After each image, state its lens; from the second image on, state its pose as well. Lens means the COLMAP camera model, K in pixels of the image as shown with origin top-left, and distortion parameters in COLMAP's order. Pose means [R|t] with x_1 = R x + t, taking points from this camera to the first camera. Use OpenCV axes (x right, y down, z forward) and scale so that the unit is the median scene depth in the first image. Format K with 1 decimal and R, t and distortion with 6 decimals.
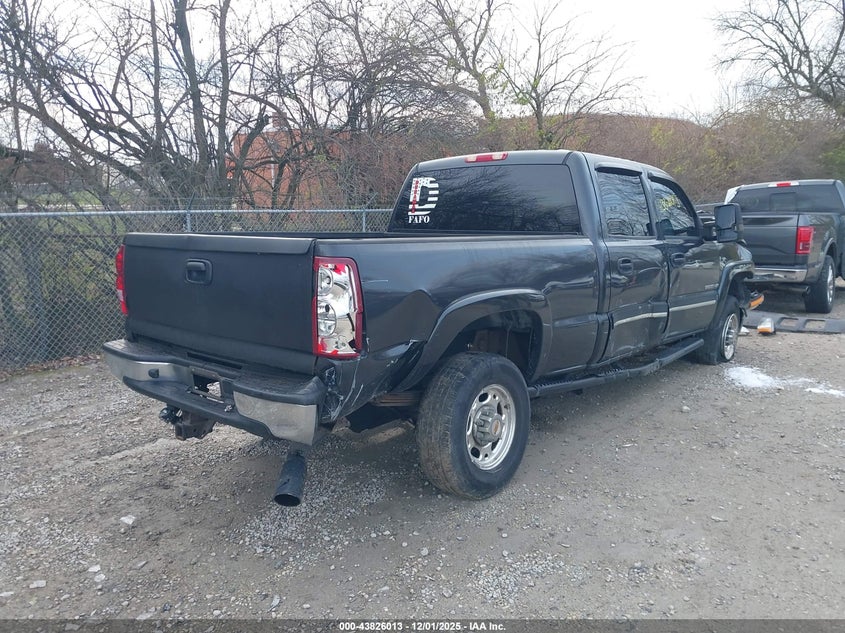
lens RADIAL K [[663.1, 0, 422.5], [0, 663.1, 316.5], [0, 0, 1]] dist [-0.004431, -0.000622]
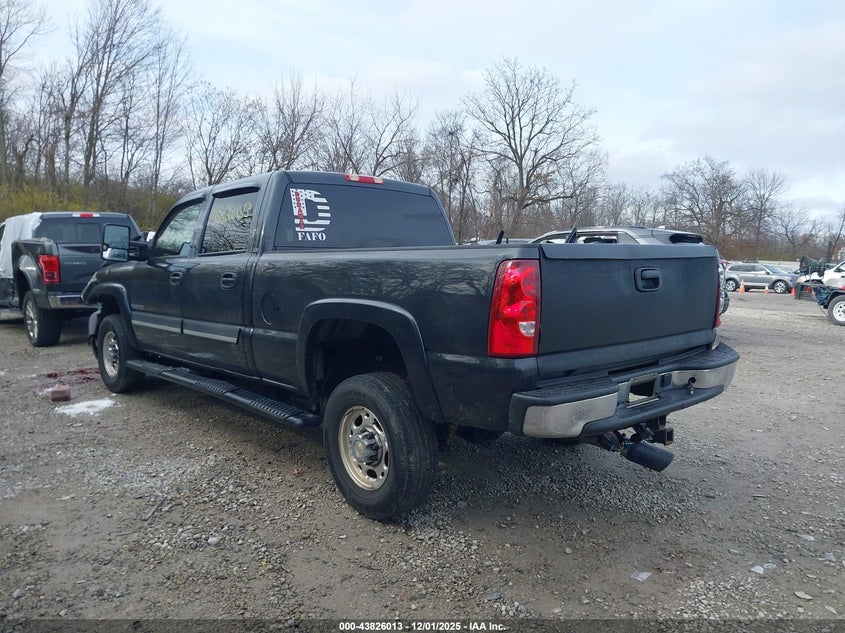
lens RADIAL K [[663.1, 0, 422.5], [0, 663.1, 316.5], [0, 0, 1]] dist [-0.004431, -0.000622]
pose [[0.118978, -0.085274, 0.989228, -0.866923], [0.141094, 0.987647, 0.068168, -0.080657], [-0.982821, 0.131463, 0.129540, 0.754217]]
